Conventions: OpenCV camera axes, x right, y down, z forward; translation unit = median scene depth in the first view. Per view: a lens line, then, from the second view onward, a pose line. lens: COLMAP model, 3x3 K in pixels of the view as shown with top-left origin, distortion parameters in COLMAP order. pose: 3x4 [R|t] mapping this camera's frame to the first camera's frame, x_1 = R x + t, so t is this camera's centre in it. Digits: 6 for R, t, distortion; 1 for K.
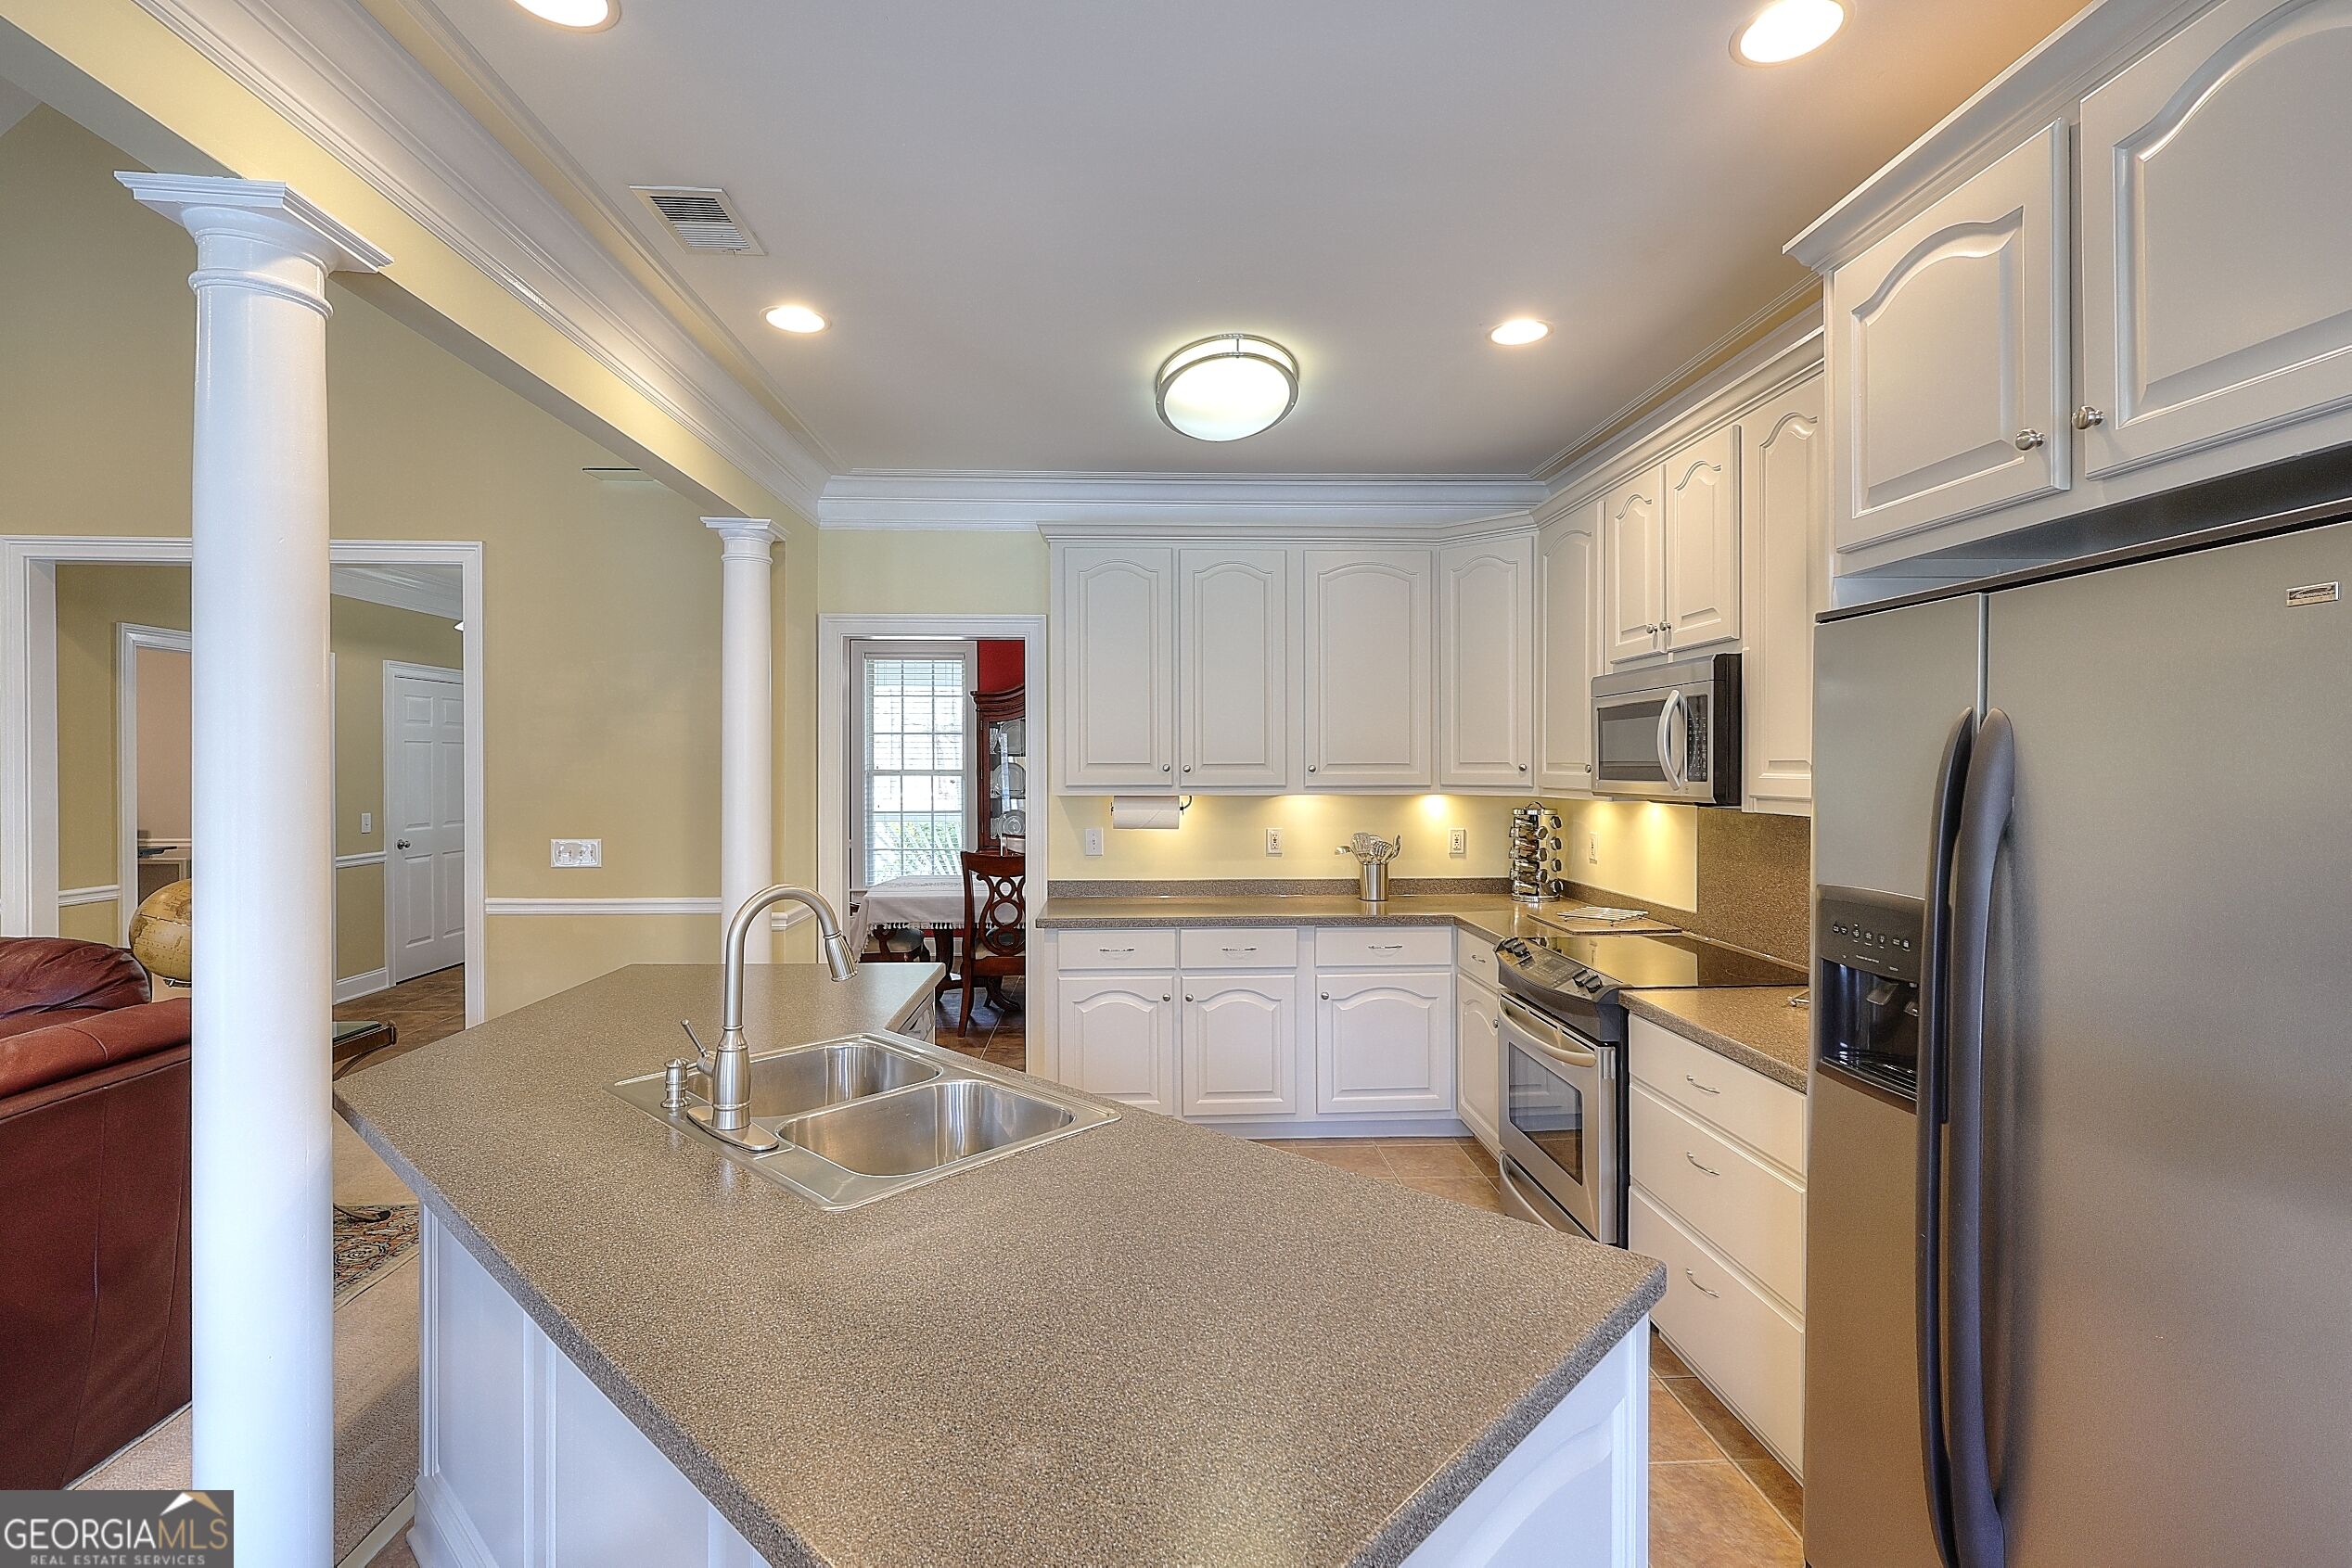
lens RADIAL K [[1084.5, 0, 1176.0], [0, 1084.5, 784.0], [0, 0, 1]] dist [-0.001750, 0.000365]
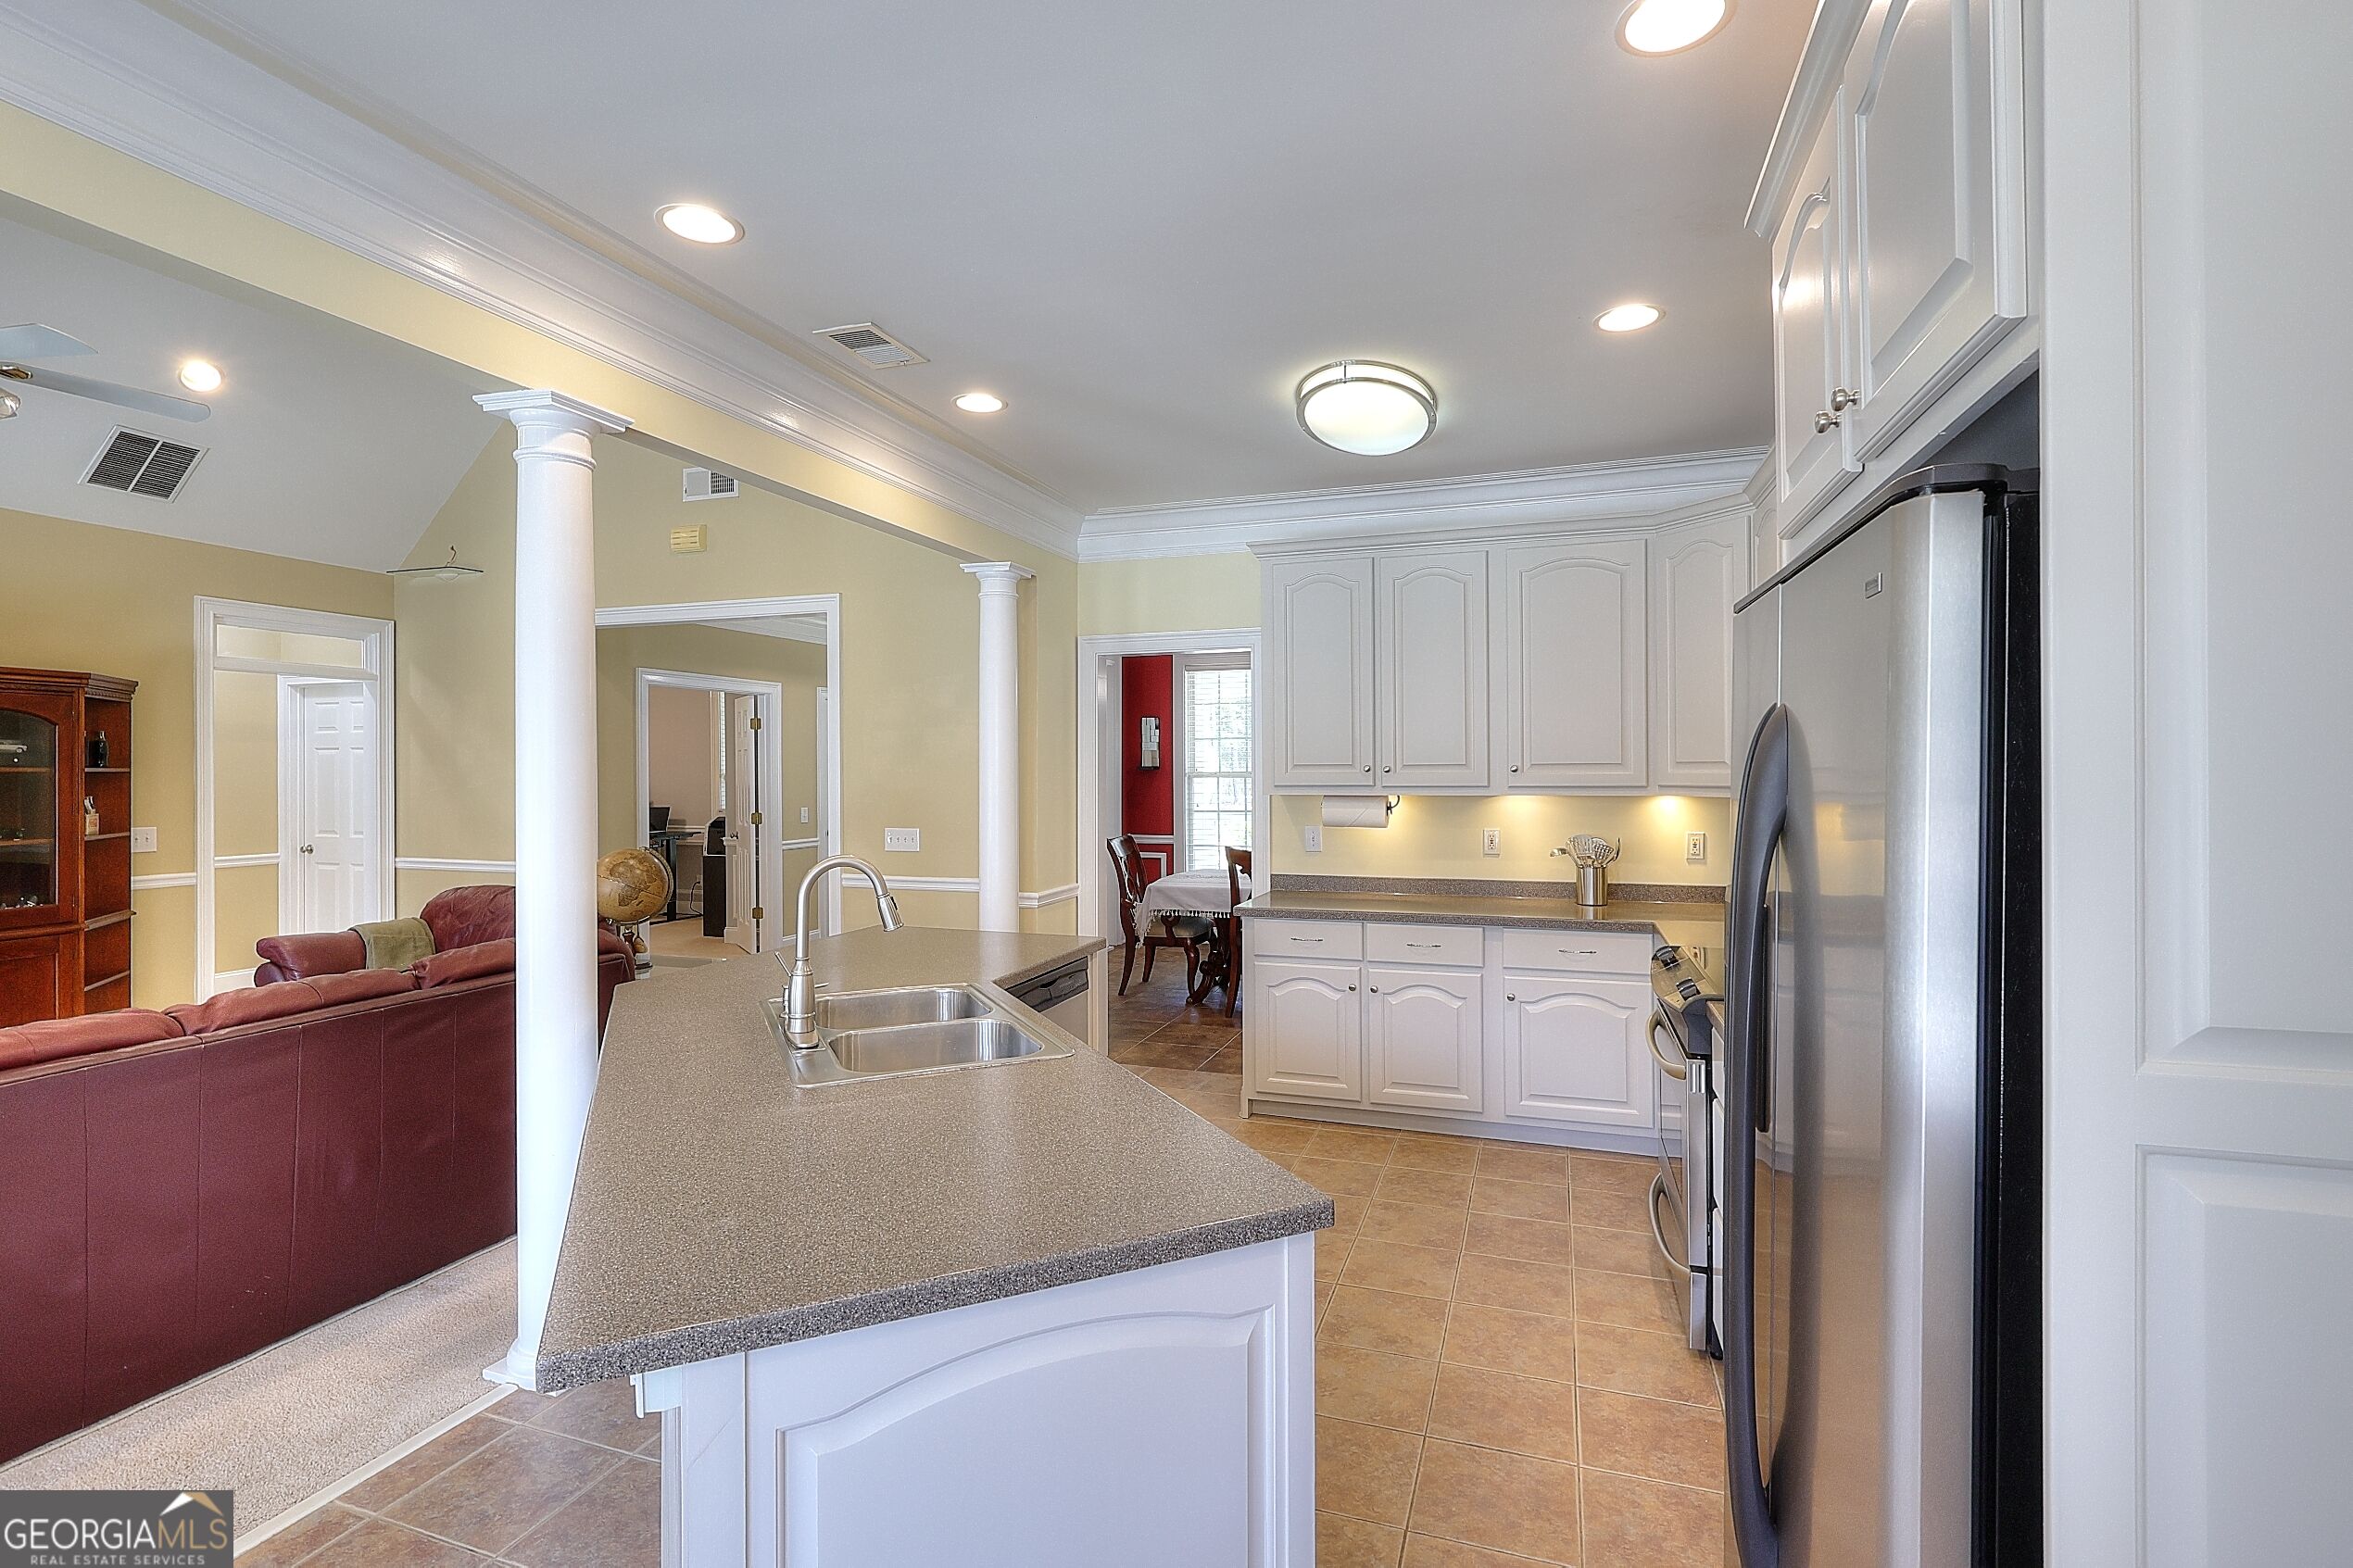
lens RADIAL K [[1083.3, 0, 1177.6], [0, 1083.3, 777.2], [0, 0, 1]] dist [-0.003456, 0.000913]
pose [[0.929100, -0.001182, -0.369827, 0.203187], [-0.002402, 0.999955, -0.009230, 0.003571], [0.369821, 0.009464, 0.929055, -0.033061]]
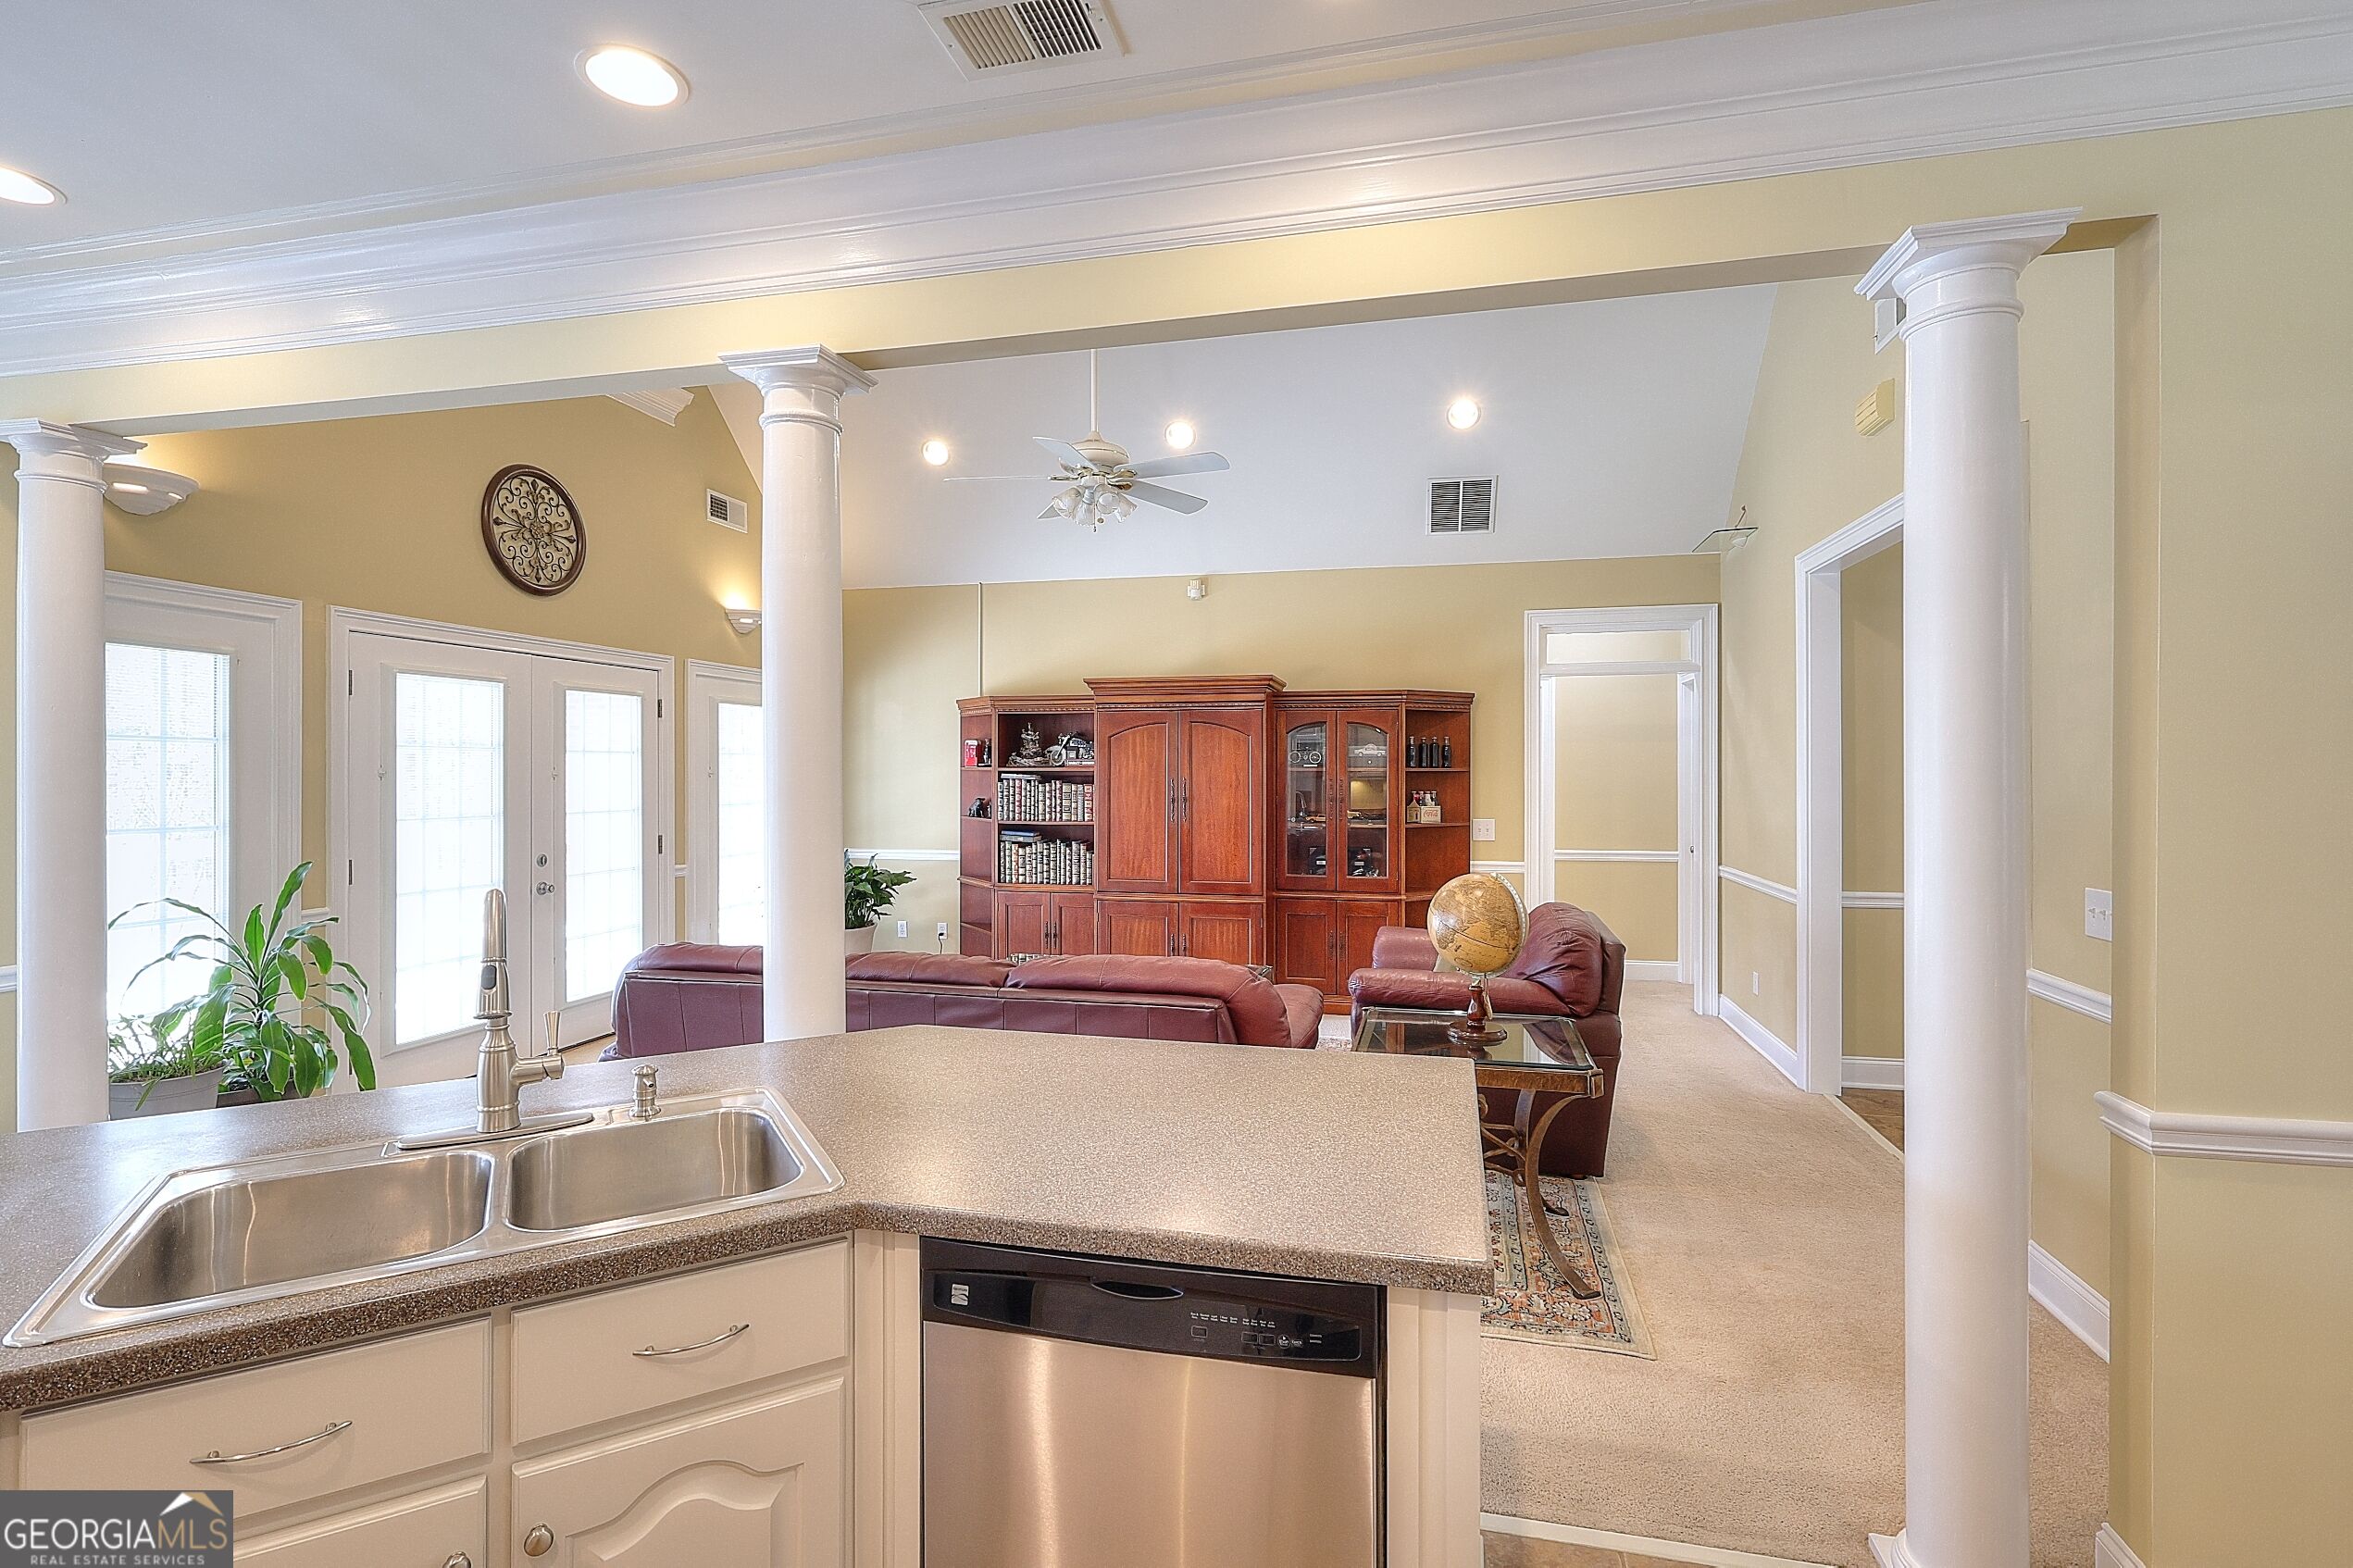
lens RADIAL K [[1083.4, 0, 1177.6], [0, 1083.4, 777.2], [0, 0, 1]] dist [-0.003456, 0.000913]
pose [[-0.281481, -0.000521, -0.959567, 0.128484], [-0.012750, 0.999914, 0.003197, -0.002165], [0.959482, 0.013134, -0.281463, 0.723580]]
